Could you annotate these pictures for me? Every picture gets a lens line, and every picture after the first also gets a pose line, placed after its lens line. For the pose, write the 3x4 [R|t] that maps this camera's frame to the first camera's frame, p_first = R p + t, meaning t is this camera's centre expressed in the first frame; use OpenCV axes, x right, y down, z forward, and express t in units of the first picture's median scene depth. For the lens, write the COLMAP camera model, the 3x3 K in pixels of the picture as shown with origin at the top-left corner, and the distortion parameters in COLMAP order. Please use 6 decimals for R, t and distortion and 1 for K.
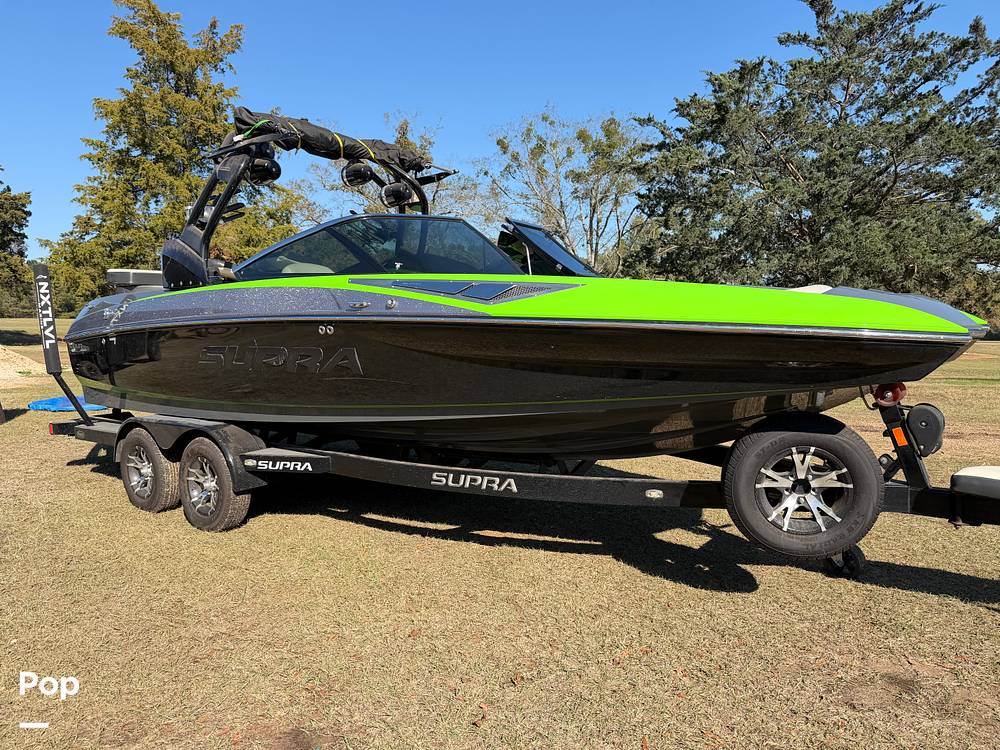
lens RADIAL K [[721.5, 0, 500.0], [0, 721.5, 375.0], [0, 0, 1]] dist [0.064374, -0.094320]
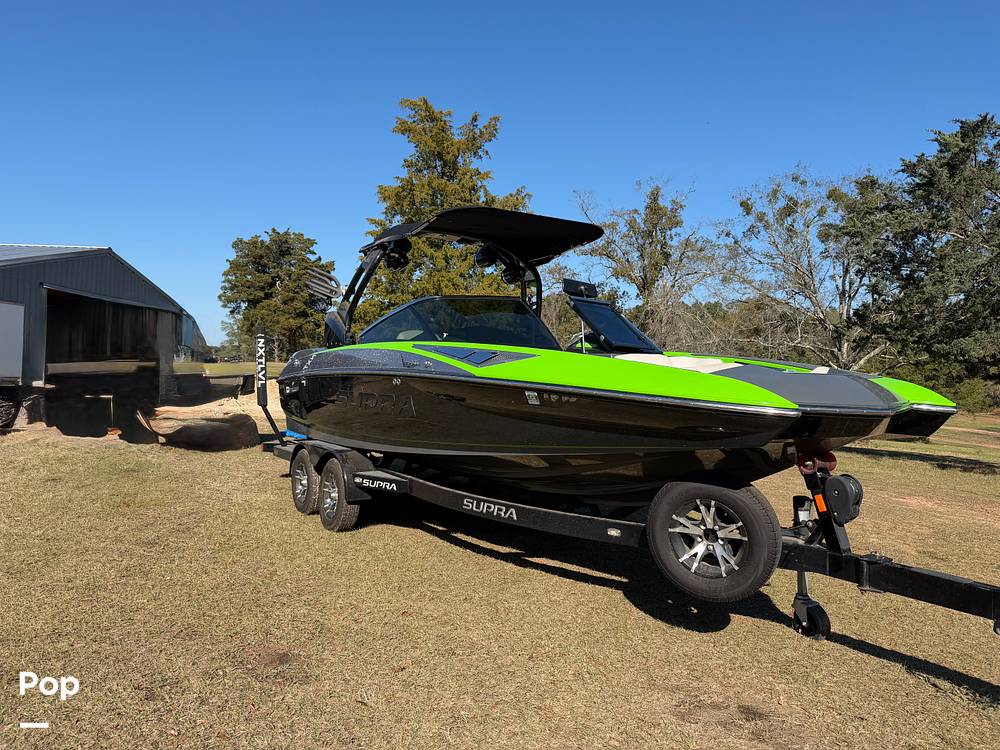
lens RADIAL K [[721.5, 0, 500.0], [0, 721.5, 375.0], [0, 0, 1]] dist [0.064374, -0.094320]
pose [[0.935258, 0.043304, -0.351307, 0.341339], [-0.071070, 0.995251, -0.066524, 0.000341], [0.346757, 0.087184, 0.933894, -0.146828]]
